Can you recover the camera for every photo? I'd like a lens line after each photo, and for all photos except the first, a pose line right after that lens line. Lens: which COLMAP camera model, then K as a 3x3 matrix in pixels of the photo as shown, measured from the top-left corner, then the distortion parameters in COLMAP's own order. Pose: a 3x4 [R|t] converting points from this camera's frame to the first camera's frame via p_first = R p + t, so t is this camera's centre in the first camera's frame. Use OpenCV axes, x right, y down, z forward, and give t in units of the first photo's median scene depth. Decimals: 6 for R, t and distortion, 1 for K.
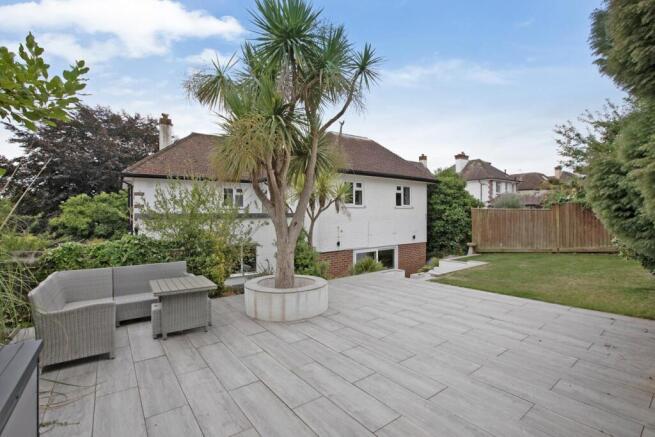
lens RADIAL K [[301.5, 0, 326.5], [0, 301.5, 216.2], [0, 0, 1]] dist [-0.035583, 0.001919]
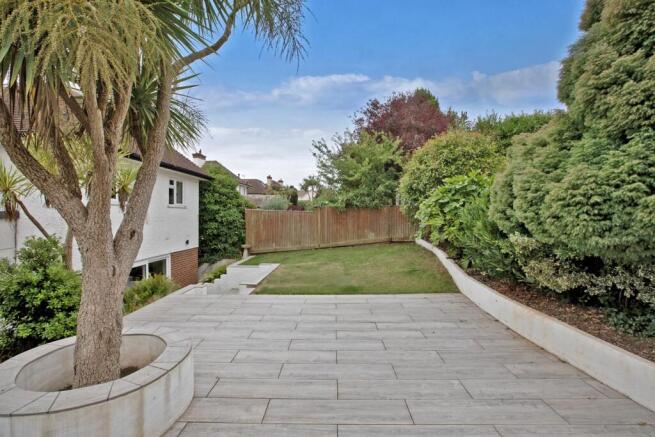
lens RADIAL K [[301.5, 0, 326.7], [0, 301.5, 220.2], [0, 0, 1]] dist [-0.035583, 0.001919]
pose [[0.632347, -0.006868, 0.774655, -0.111777], [-0.001213, 0.999951, 0.009855, -0.000795], [-0.774684, -0.007171, 0.632308, 0.183037]]
